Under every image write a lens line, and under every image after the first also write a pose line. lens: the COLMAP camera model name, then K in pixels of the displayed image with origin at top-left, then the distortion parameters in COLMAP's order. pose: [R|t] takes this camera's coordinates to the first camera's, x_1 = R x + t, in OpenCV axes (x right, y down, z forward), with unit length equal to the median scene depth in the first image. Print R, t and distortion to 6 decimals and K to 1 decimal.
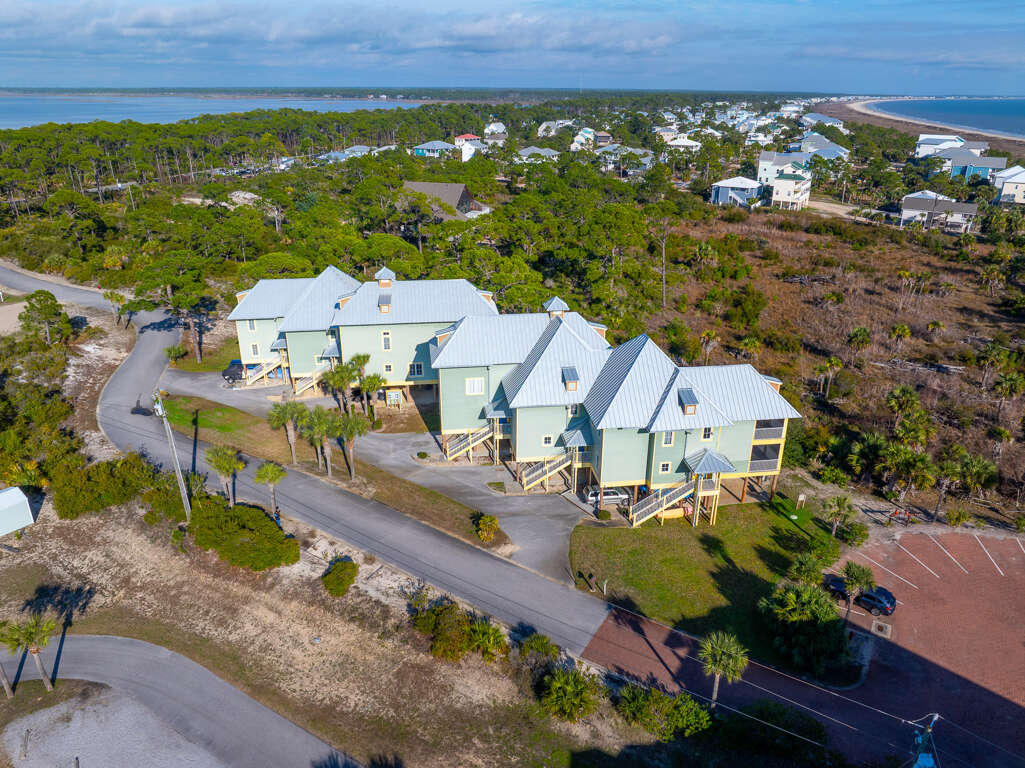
lens RADIAL K [[718.8, 0, 517.8], [0, 718.8, 383.0], [0, 0, 1]] dist [-0.033253, -0.002335]
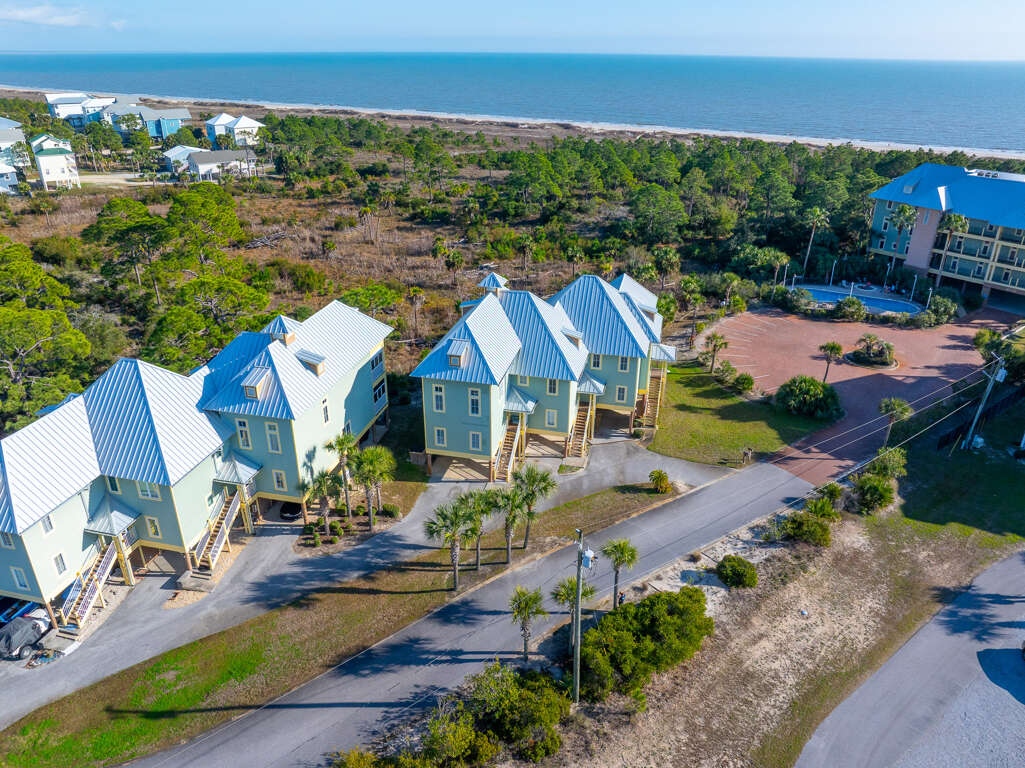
lens RADIAL K [[727.9, 0, 514.0], [0, 727.9, 378.8], [0, 0, 1]] dist [-0.044102, 0.014132]
pose [[0.365035, -0.391885, 0.844497, -1.052841], [0.353617, 0.897475, 0.263618, -0.312754], [-0.861223, 0.202399, 0.466187, 0.746323]]
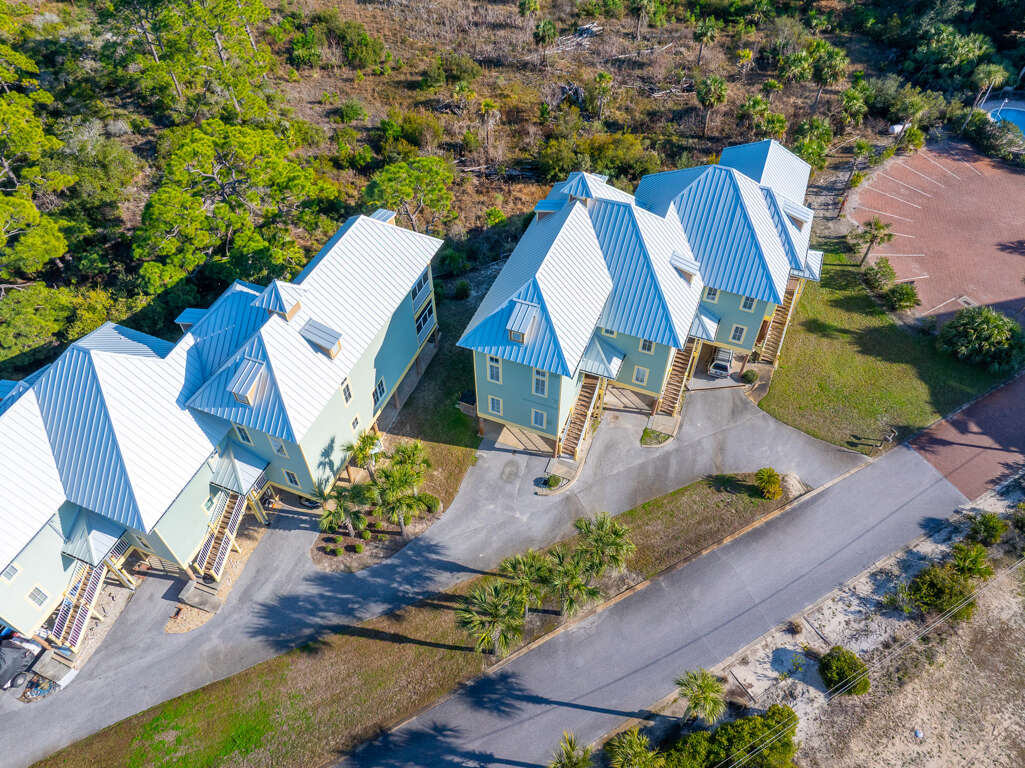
lens RADIAL K [[727.9, 0, 513.6], [0, 727.9, 380.1], [0, 0, 1]] dist [-0.044102, 0.014132]
pose [[0.491475, -0.659878, 0.568343, -0.640636], [0.335270, 0.745662, 0.575831, -0.508263], [-0.803770, -0.092459, 0.587711, 0.853449]]
